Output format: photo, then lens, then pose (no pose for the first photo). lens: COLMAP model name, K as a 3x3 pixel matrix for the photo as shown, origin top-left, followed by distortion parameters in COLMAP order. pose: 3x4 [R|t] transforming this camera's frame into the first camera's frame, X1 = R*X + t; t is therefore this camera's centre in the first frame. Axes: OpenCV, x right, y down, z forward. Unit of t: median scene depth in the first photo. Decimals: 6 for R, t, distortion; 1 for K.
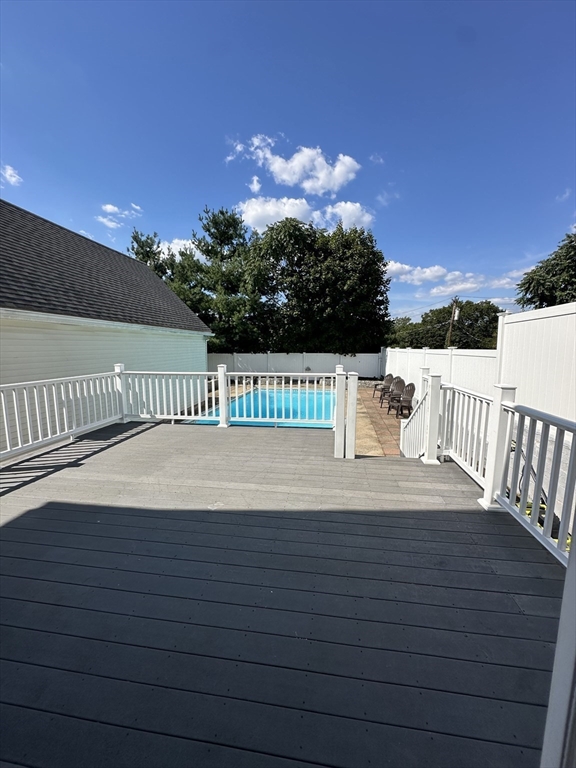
lens RADIAL K [[306.1, 0, 288.0], [0, 306.1, 384.0], [0, 0, 1]] dist [-0.006772, -0.000219]
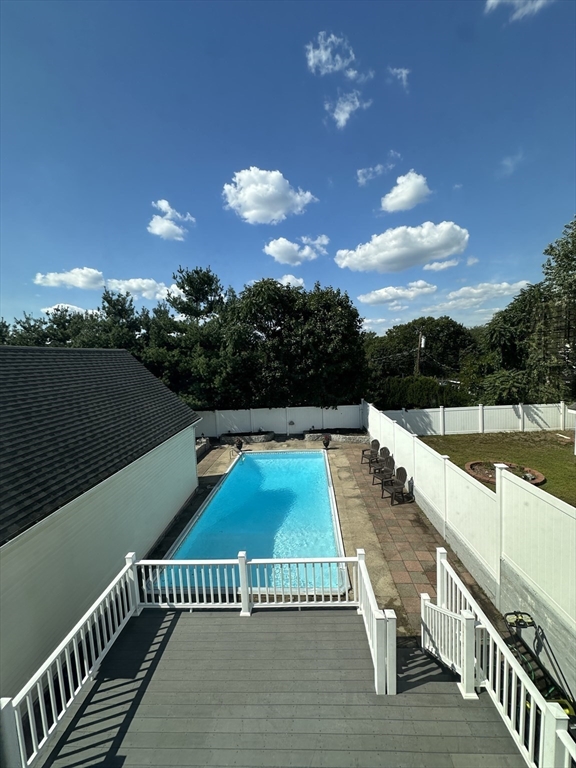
lens RADIAL K [[306.1, 0, 288.0], [0, 306.1, 384.0], [0, 0, 1]] dist [-0.006772, -0.000219]
pose [[0.994213, -0.056485, 0.091380, -0.031593], [0.060256, 0.997419, -0.039049, -0.139088], [-0.088938, 0.044329, 0.995050, -0.003756]]
